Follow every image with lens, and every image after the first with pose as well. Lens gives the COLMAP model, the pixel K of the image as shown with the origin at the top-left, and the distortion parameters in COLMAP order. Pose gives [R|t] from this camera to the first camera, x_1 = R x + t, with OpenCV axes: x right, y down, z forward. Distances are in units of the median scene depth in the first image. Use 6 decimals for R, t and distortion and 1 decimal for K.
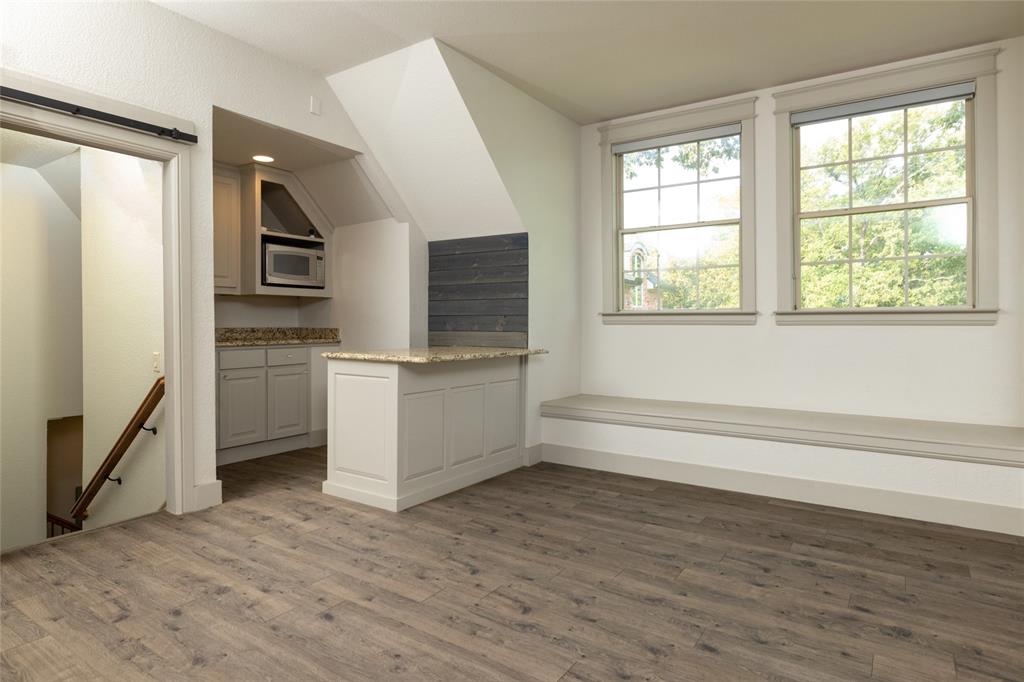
lens RADIAL K [[575.0, 0, 510.6], [0, 575.0, 327.4], [0, 0, 1]] dist [-0.003783, 0.000249]
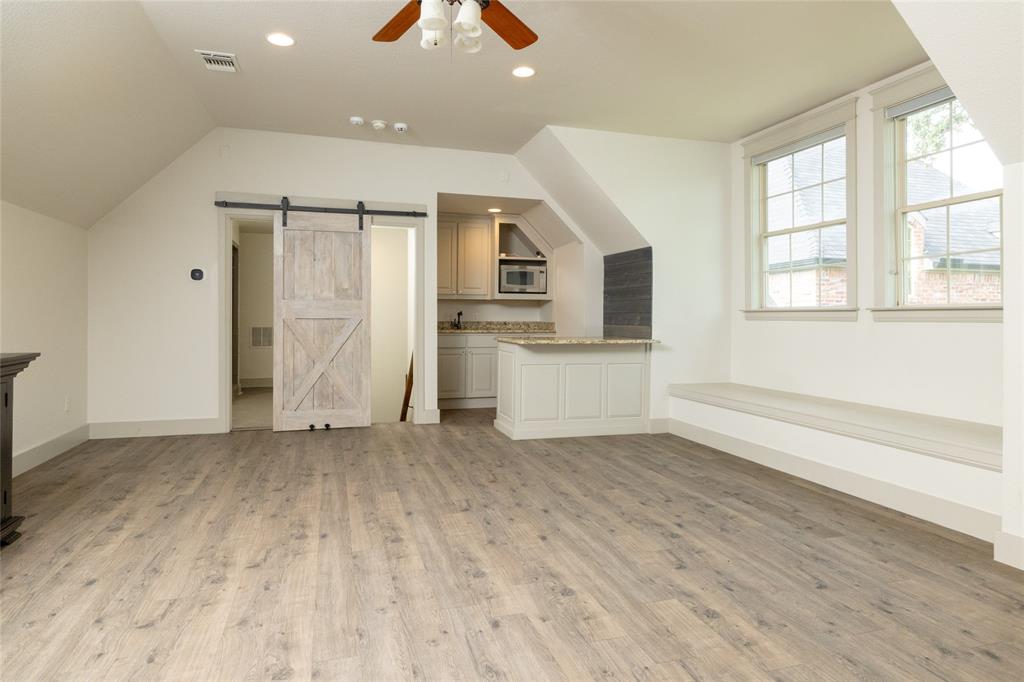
lens RADIAL K [[575.0, 0, 510.6], [0, 575.0, 327.4], [0, 0, 1]] dist [-0.003783, 0.000249]
pose [[0.784487, 0.011959, -0.620030, 0.570034], [-0.006272, 0.999916, 0.011351, -0.001569], [0.620113, -0.005016, 0.784496, -0.172921]]
